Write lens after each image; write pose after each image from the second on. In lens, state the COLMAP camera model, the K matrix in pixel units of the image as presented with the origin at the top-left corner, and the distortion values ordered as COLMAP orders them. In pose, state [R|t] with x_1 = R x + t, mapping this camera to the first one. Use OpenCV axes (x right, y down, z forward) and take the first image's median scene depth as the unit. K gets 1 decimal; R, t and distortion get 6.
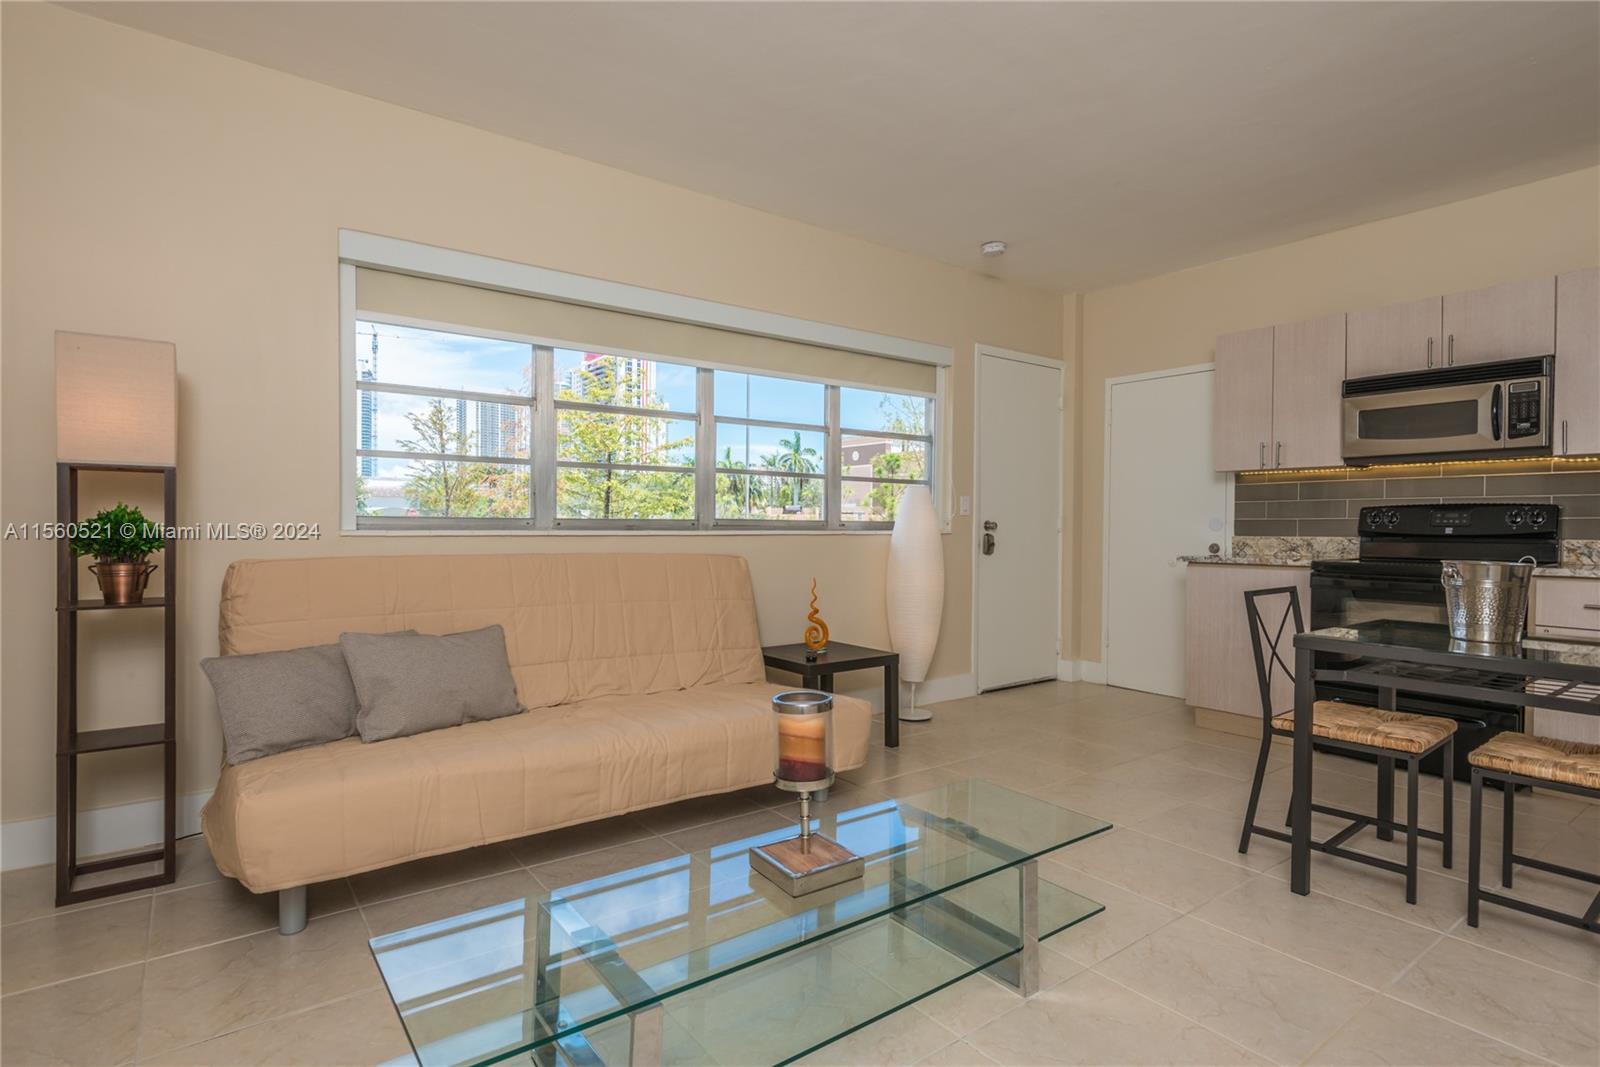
lens RADIAL K [[812.4, 0, 815.0], [0, 812.4, 535.1], [0, 0, 1]] dist [0.013494, -0.000009]
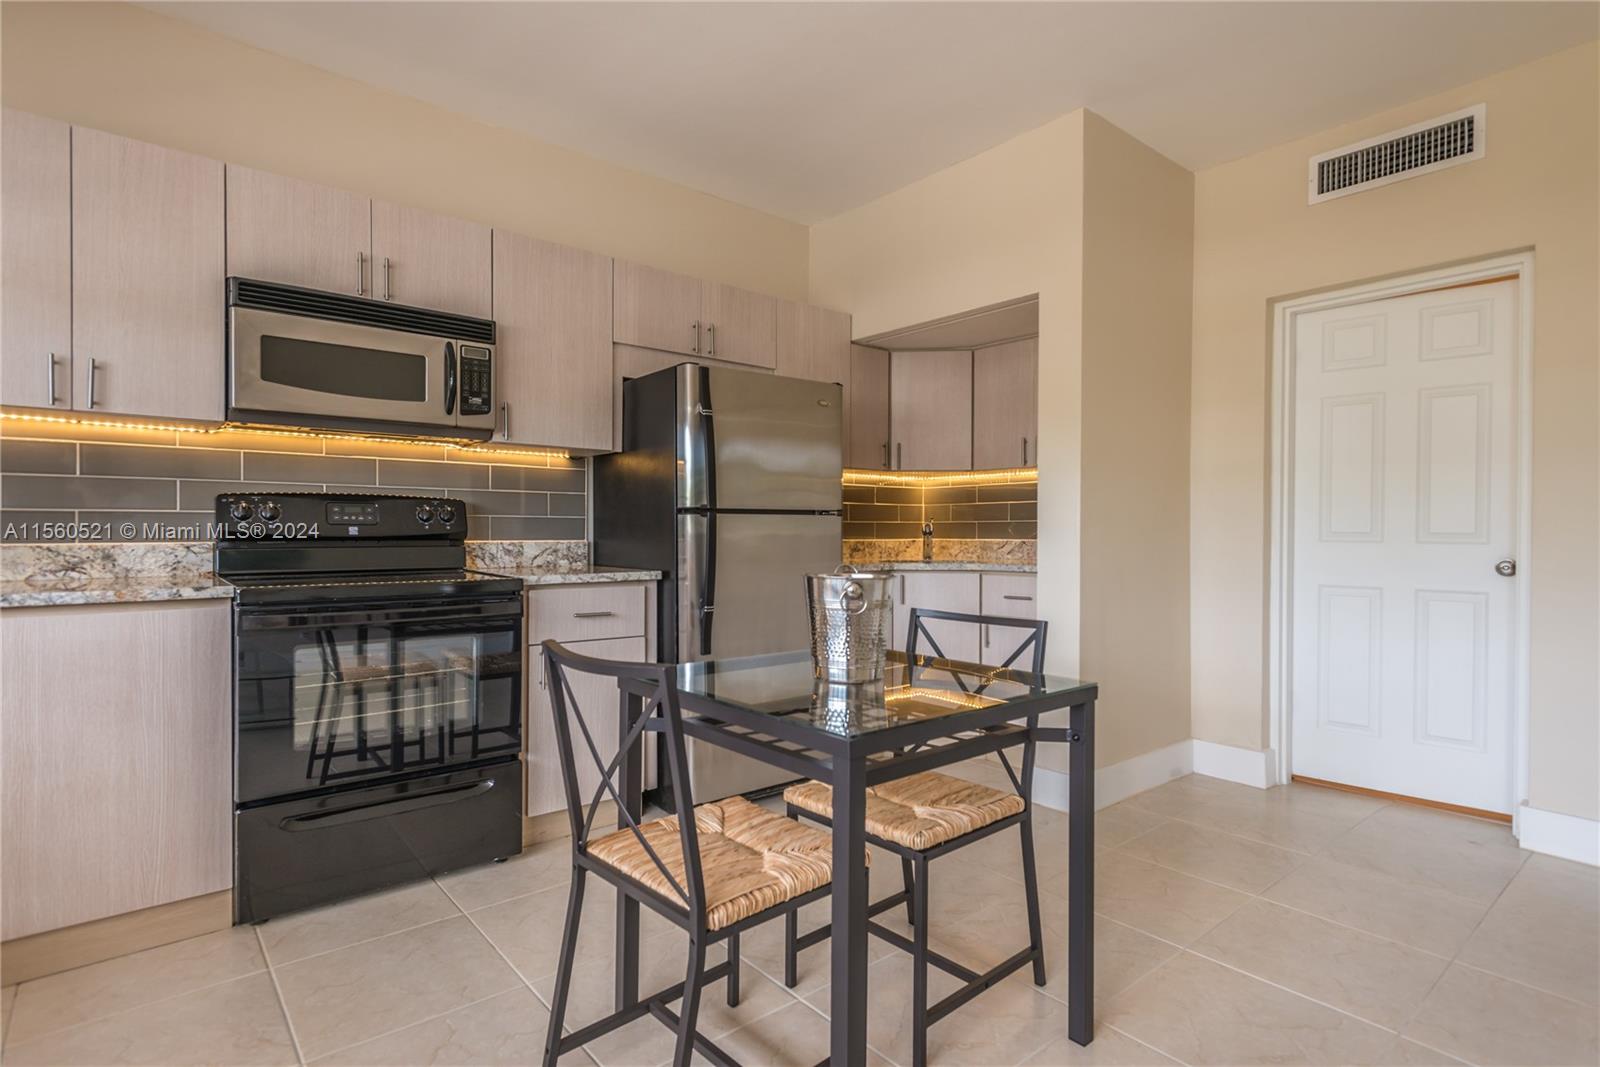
lens RADIAL K [[812.4, 0, 799.0], [0, 812.4, 545.8], [0, 0, 1]] dist [0.013494, -0.000009]
pose [[-0.038506, -0.026249, 0.998914, 0.043517], [0.007422, 0.999620, 0.026554, -0.009033], [-0.999231, 0.008436, -0.038297, 0.681375]]
